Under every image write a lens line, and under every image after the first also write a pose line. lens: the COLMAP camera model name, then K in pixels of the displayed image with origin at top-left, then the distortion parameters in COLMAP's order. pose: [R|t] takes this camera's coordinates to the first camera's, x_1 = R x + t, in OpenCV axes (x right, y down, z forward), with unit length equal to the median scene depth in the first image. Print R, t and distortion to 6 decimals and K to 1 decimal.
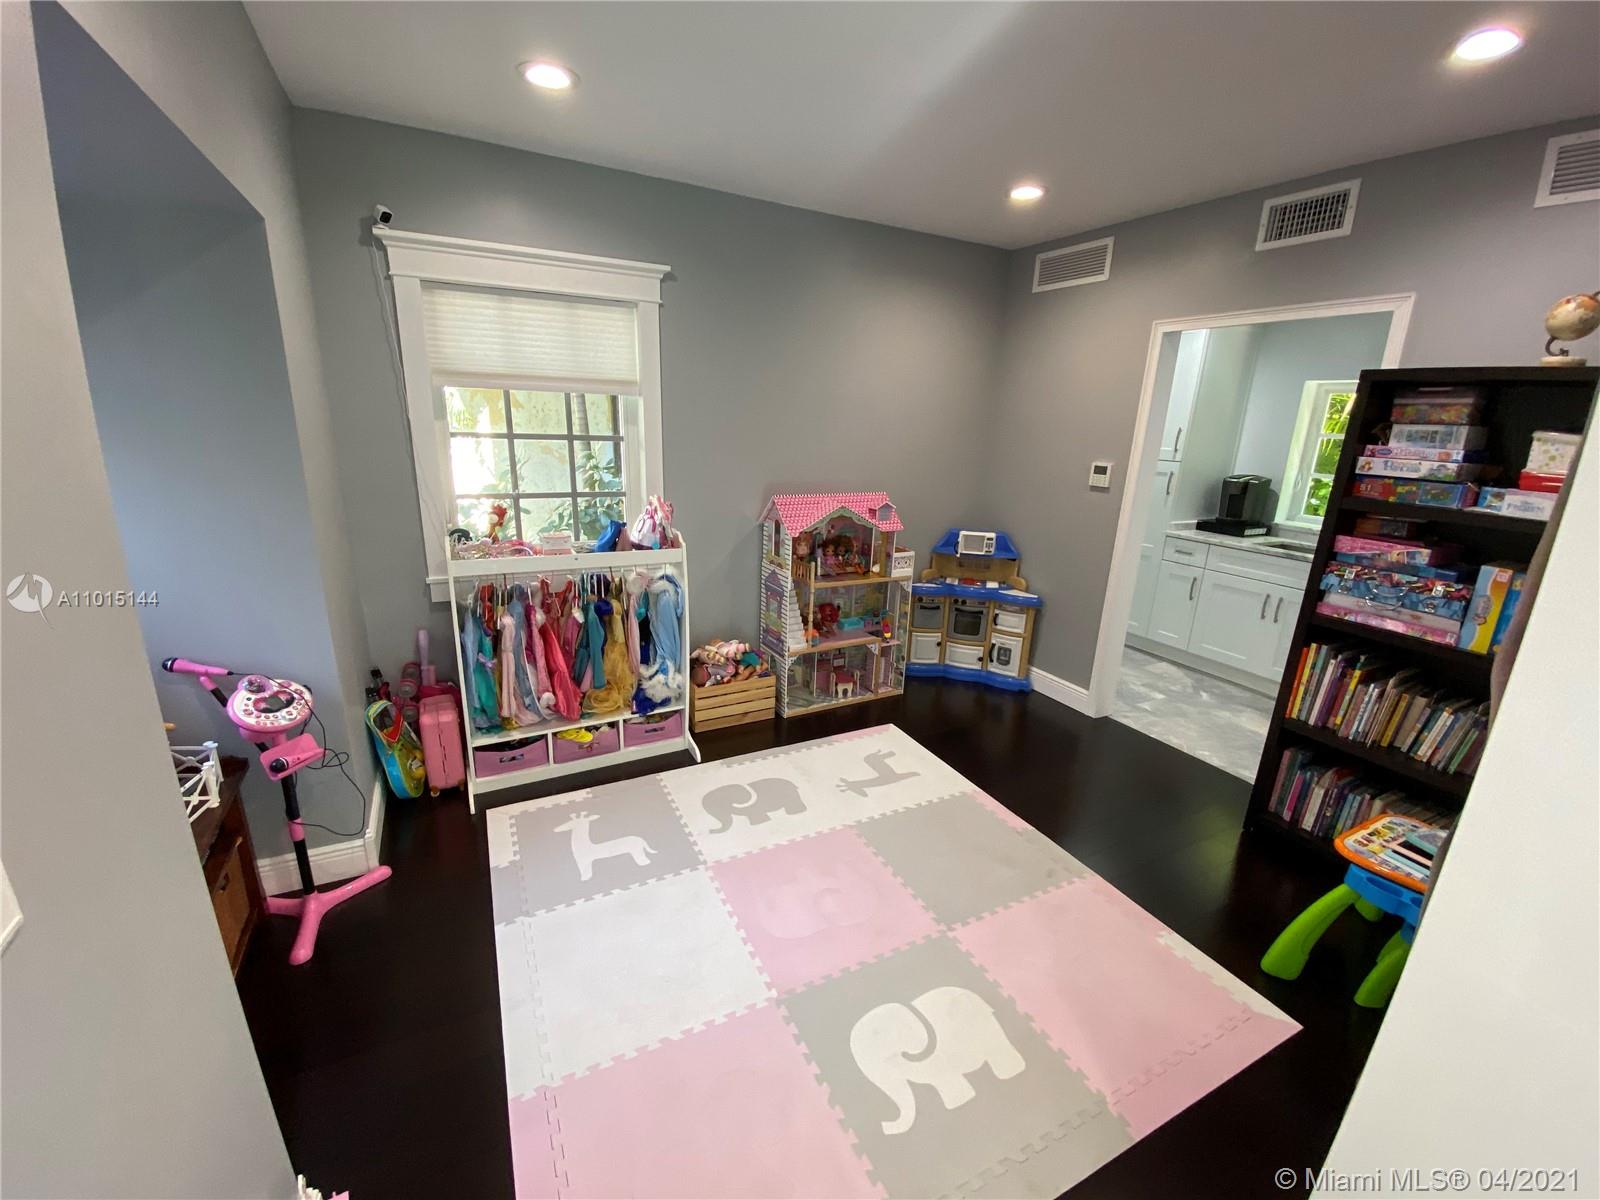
lens RADIAL K [[650.8, 0, 800.0], [0, 650.8, 600.0], [0, 0, 1]] dist [0.016767, -0.017440]
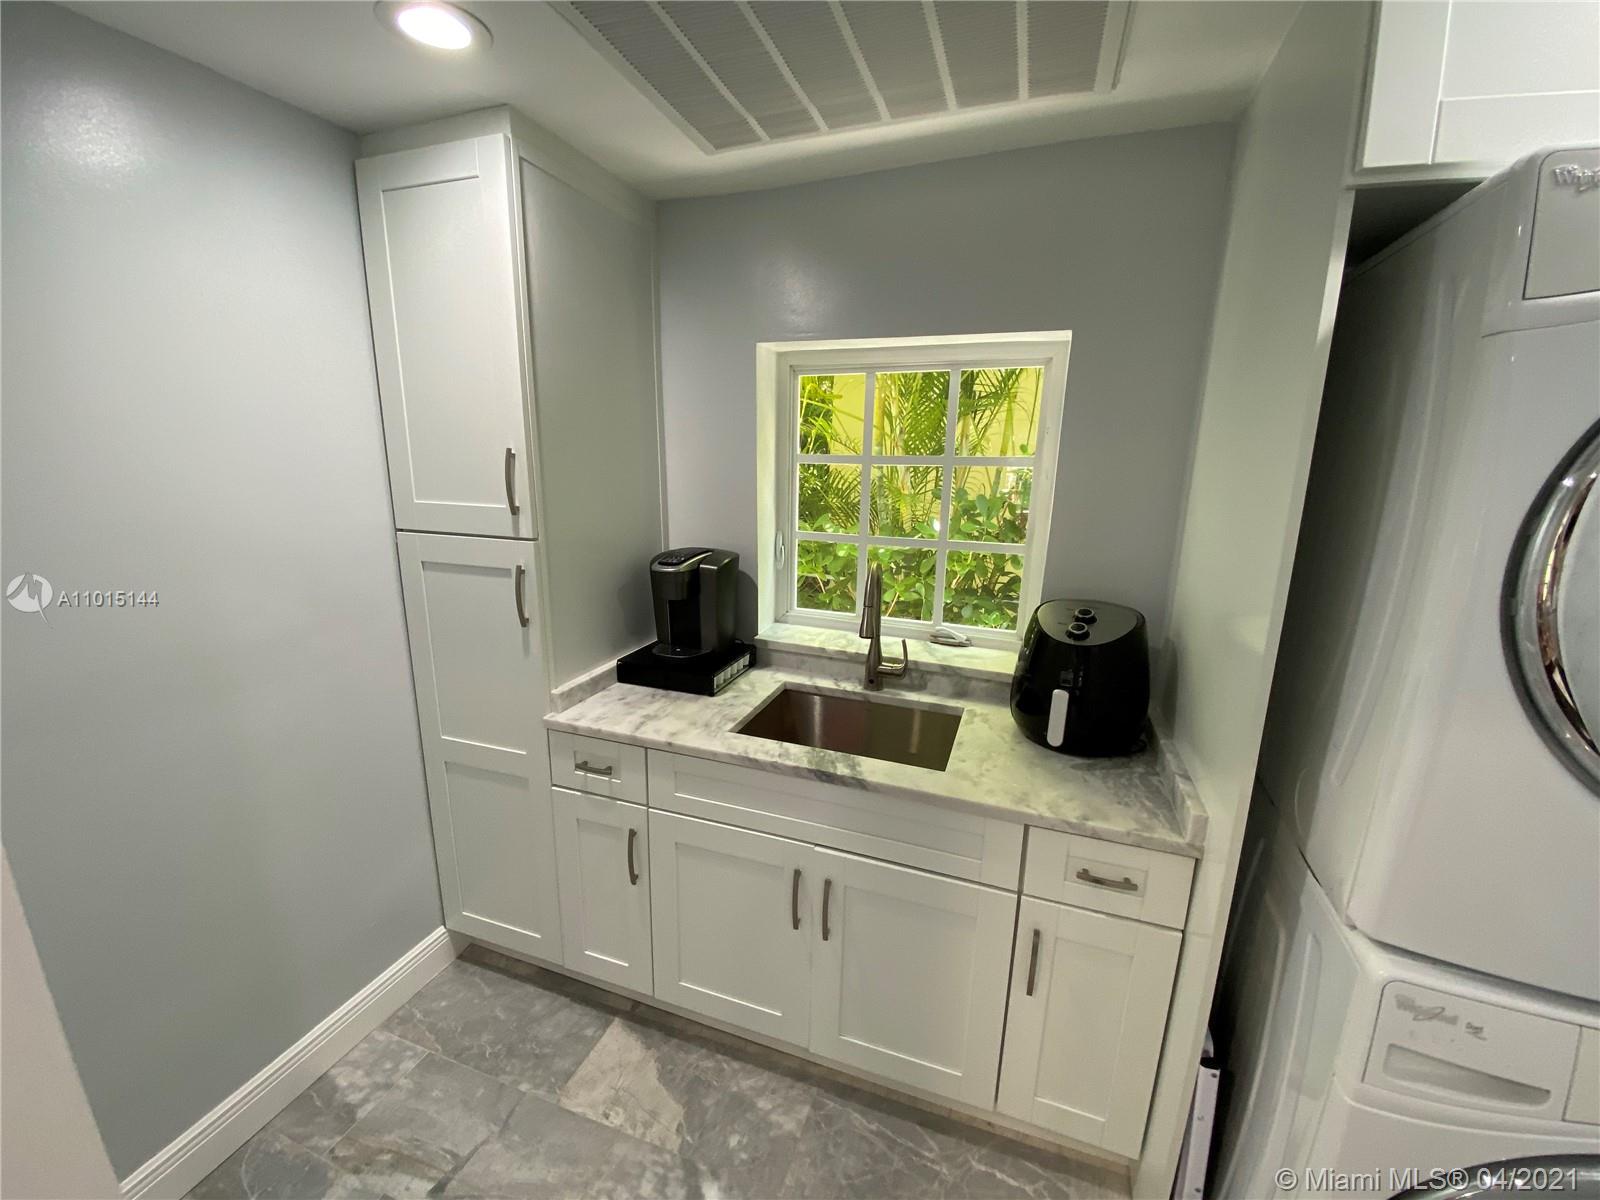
lens RADIAL K [[650.8, 0, 800.0], [0, 650.8, 600.0], [0, 0, 1]] dist [0.016767, -0.017440]
pose [[0.737896, -0.178202, 0.650963, 0.443735], [0.193206, 0.979922, 0.049247, -0.165482], [-0.646669, 0.089431, 0.757510, 0.620325]]
